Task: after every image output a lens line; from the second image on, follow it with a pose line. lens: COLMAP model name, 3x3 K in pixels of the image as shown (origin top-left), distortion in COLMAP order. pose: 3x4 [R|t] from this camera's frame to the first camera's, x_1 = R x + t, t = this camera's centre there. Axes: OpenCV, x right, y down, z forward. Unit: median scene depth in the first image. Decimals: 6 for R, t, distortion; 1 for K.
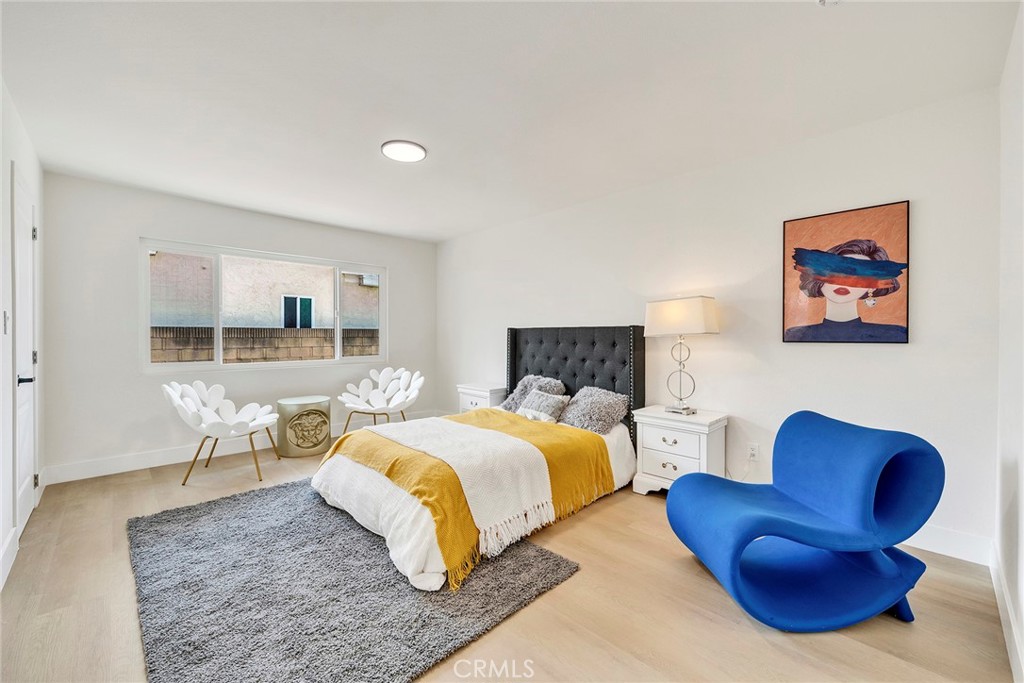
lens RADIAL K [[420.3, 0, 510.7], [0, 420.3, 336.7], [0, 0, 1]] dist [-0.000211, -0.000004]
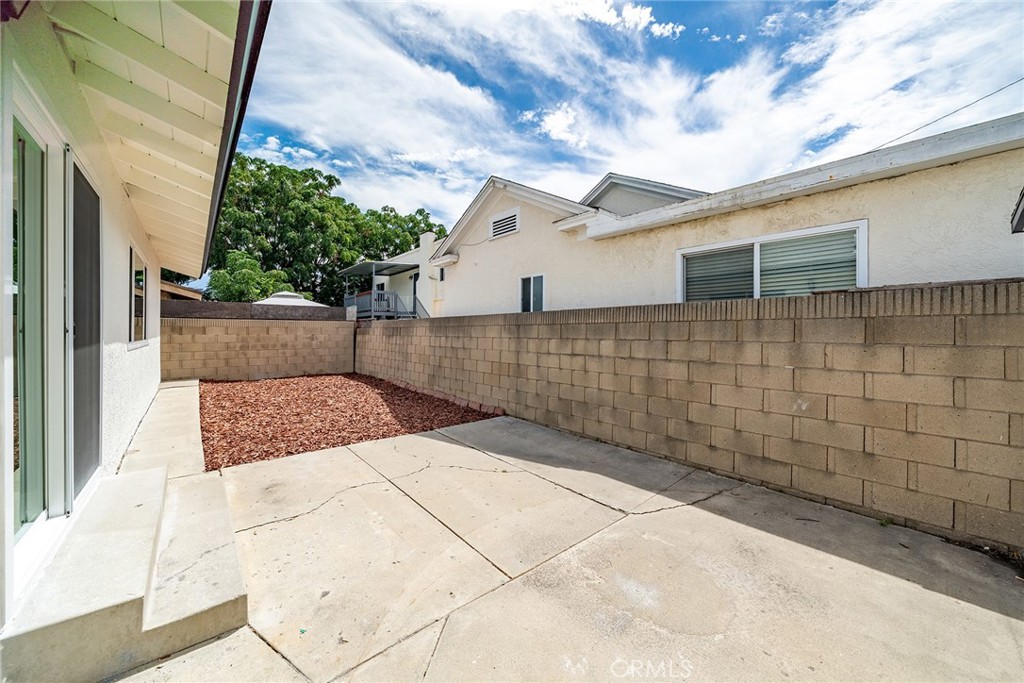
lens RADIAL K [[376.7, 0, 510.3], [0, 376.7, 335.5], [0, 0, 1]] dist [-0.000422, -0.000015]
pose [[-0.066074, -0.000019, -0.997815, 0.217357], [-0.009278, 0.999957, 0.000595, 0.018866], [0.997772, 0.009298, -0.066072, 1.037054]]
